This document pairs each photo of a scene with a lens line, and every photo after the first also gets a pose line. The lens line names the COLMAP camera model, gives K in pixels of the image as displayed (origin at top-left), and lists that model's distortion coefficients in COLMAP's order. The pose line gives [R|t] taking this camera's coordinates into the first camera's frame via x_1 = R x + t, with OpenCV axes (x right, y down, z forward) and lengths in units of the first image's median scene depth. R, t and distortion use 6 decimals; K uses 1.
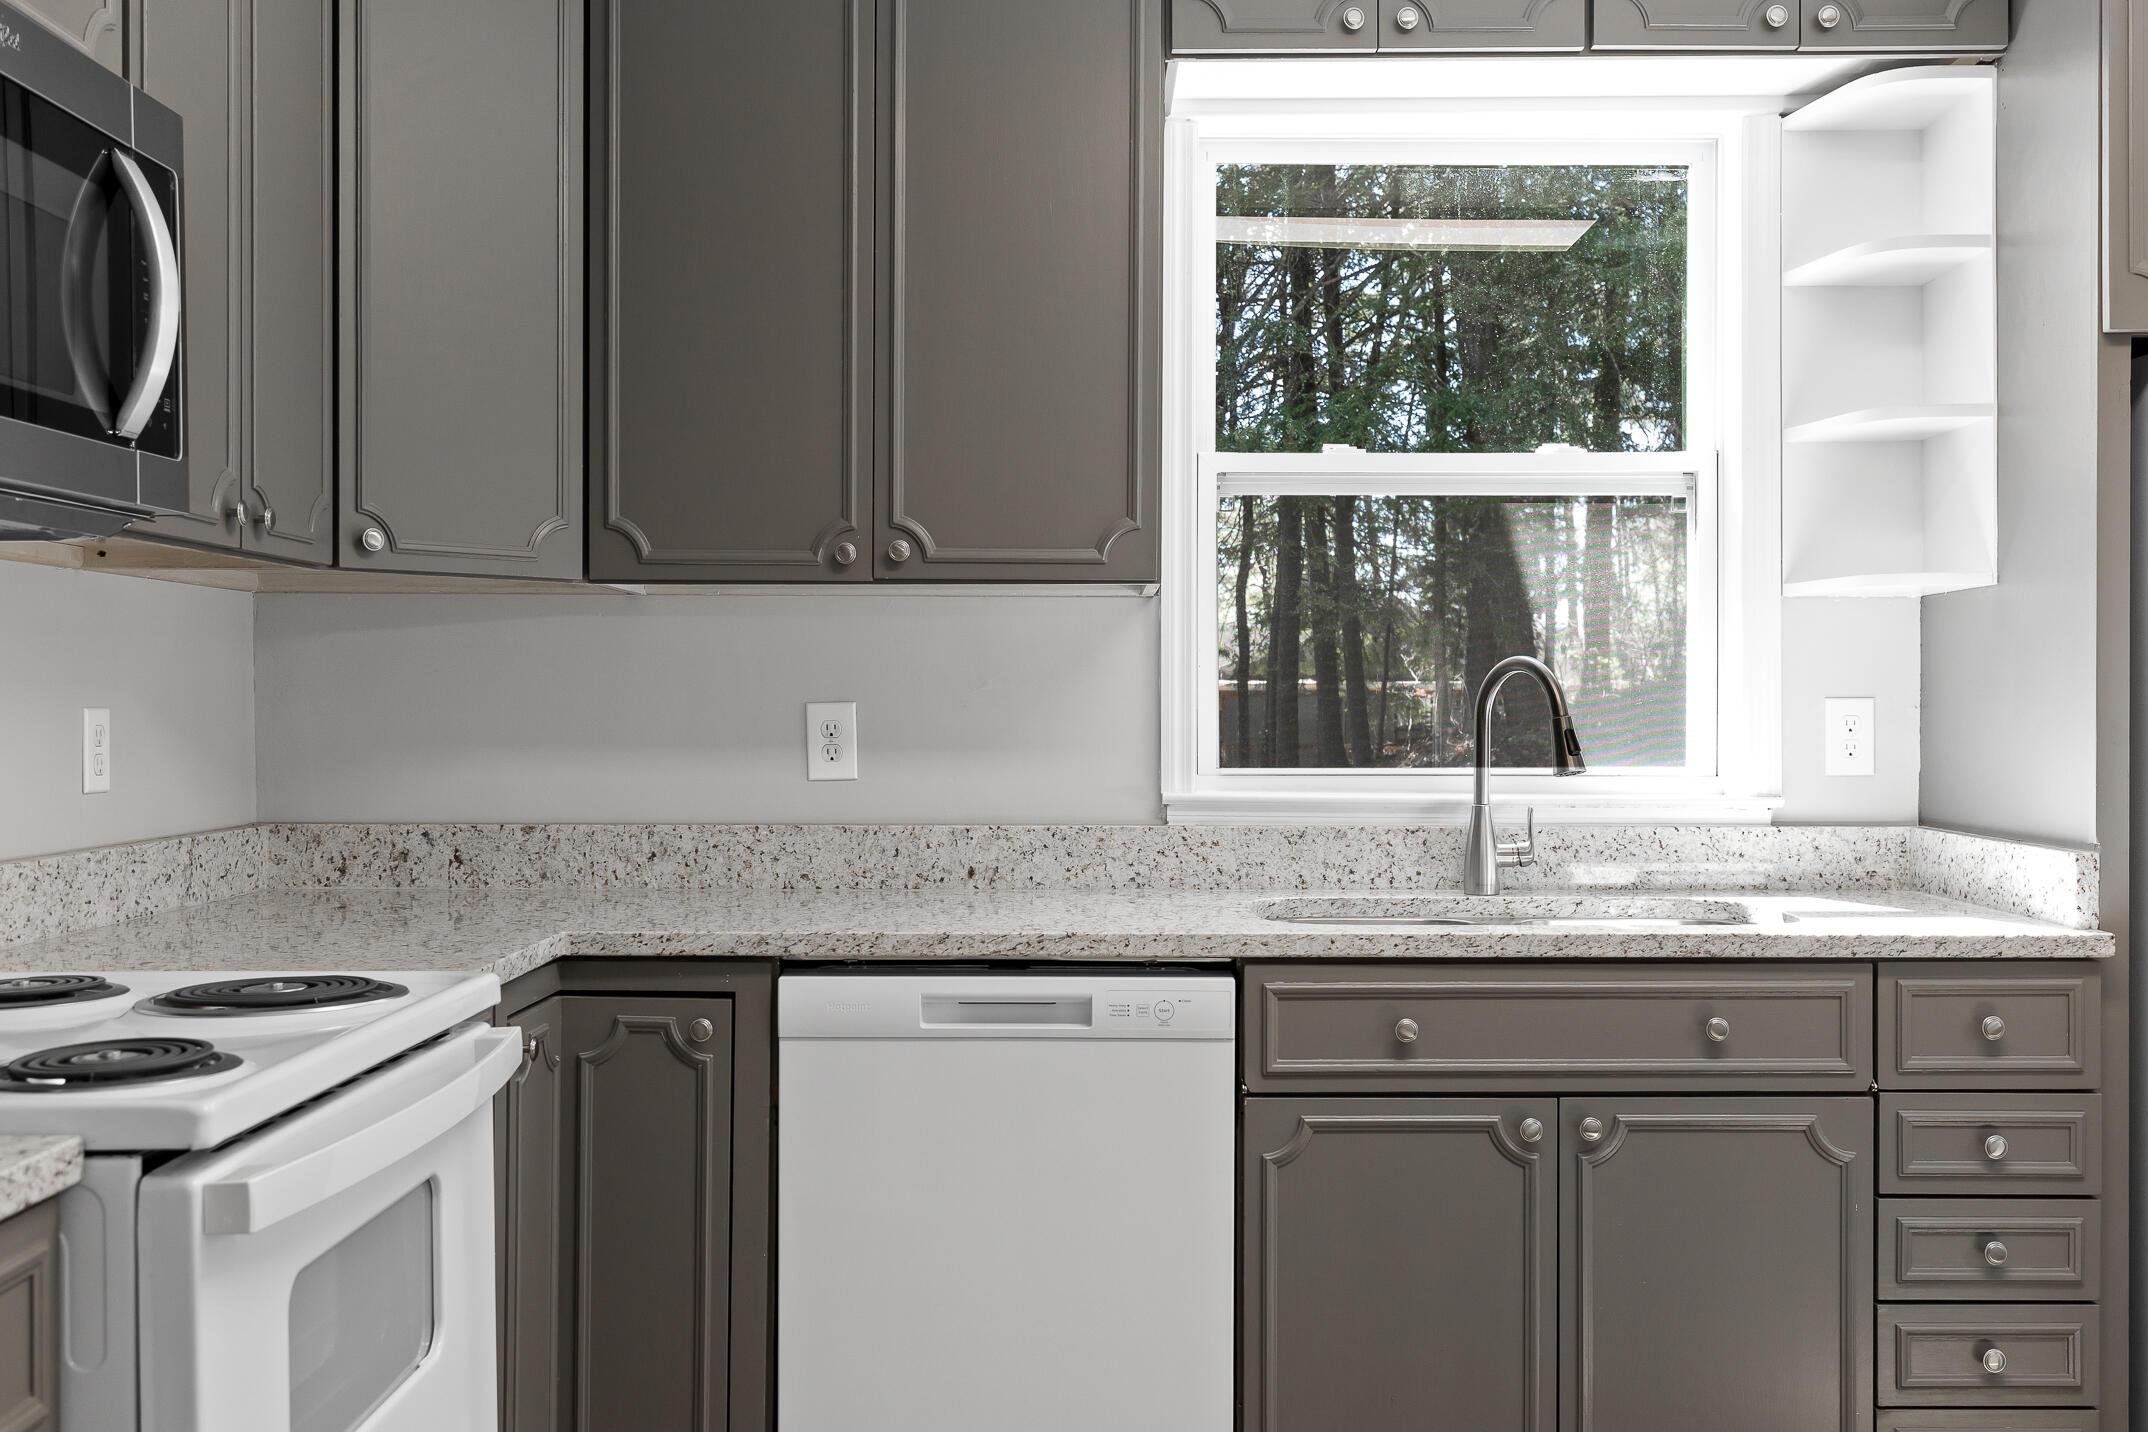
lens RADIAL K [[2131.6, 0, 1072.1], [0, 2131.6, 718.2], [0, 0, 1]] dist [0.013074, 0.000000]
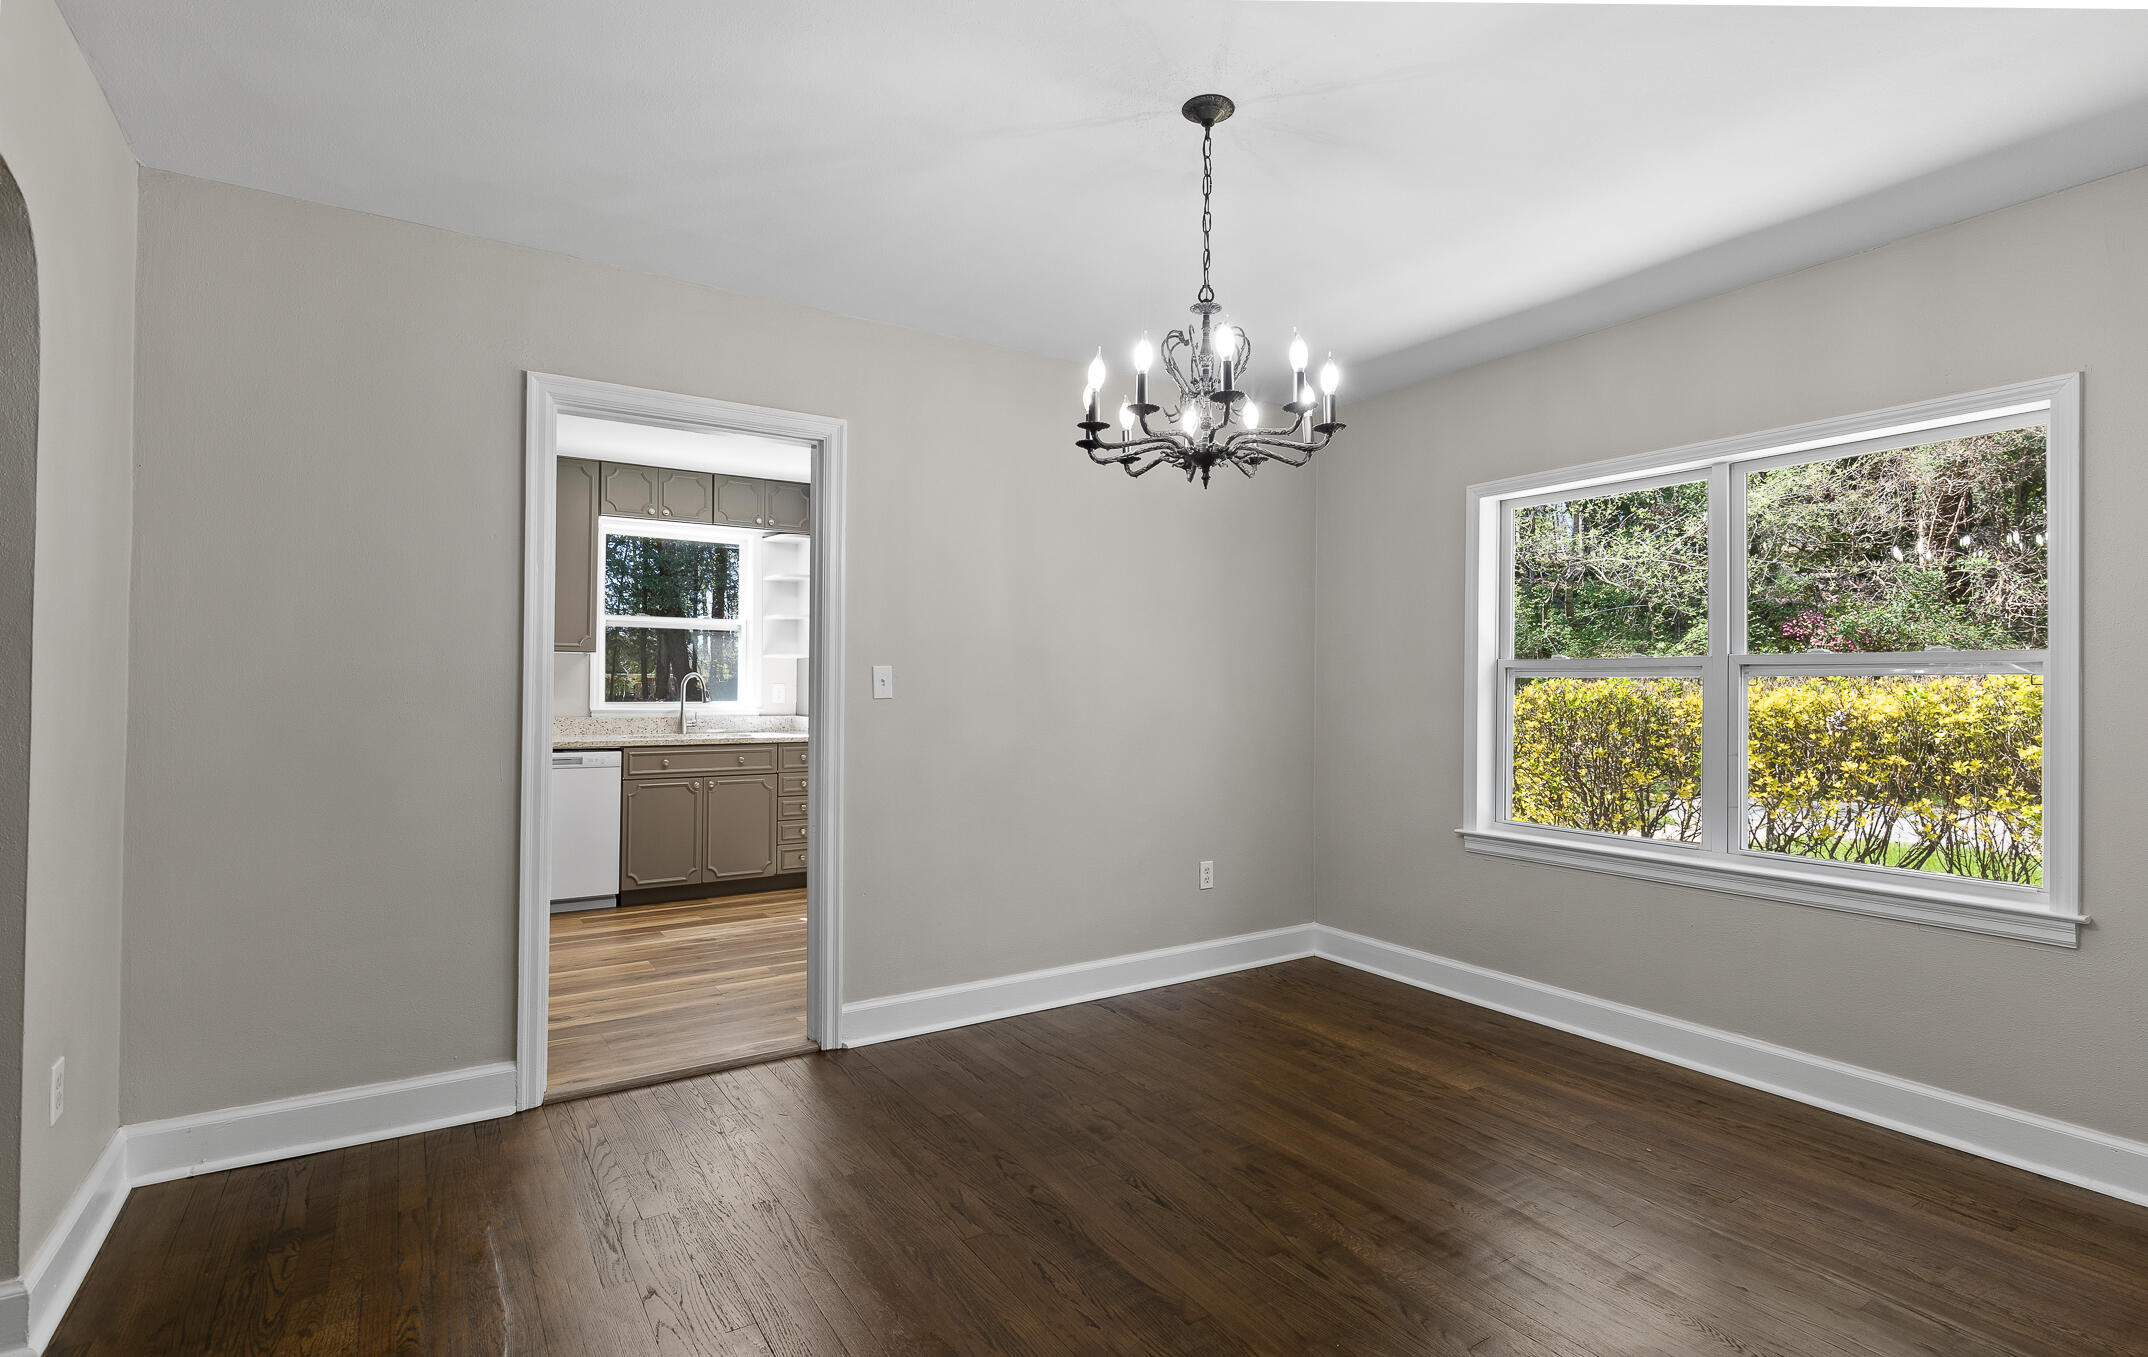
lens RADIAL K [[1037.1, 0, 1080.1], [0, 1037.1, 682.3], [0, 0, 1]] dist [-0.001710, -0.000206]
pose [[0.837995, 0.007056, 0.545633, -0.231038], [-0.001295, 0.999939, -0.010942, 0.008582], [-0.545677, 0.008463, 0.837953, -0.973555]]
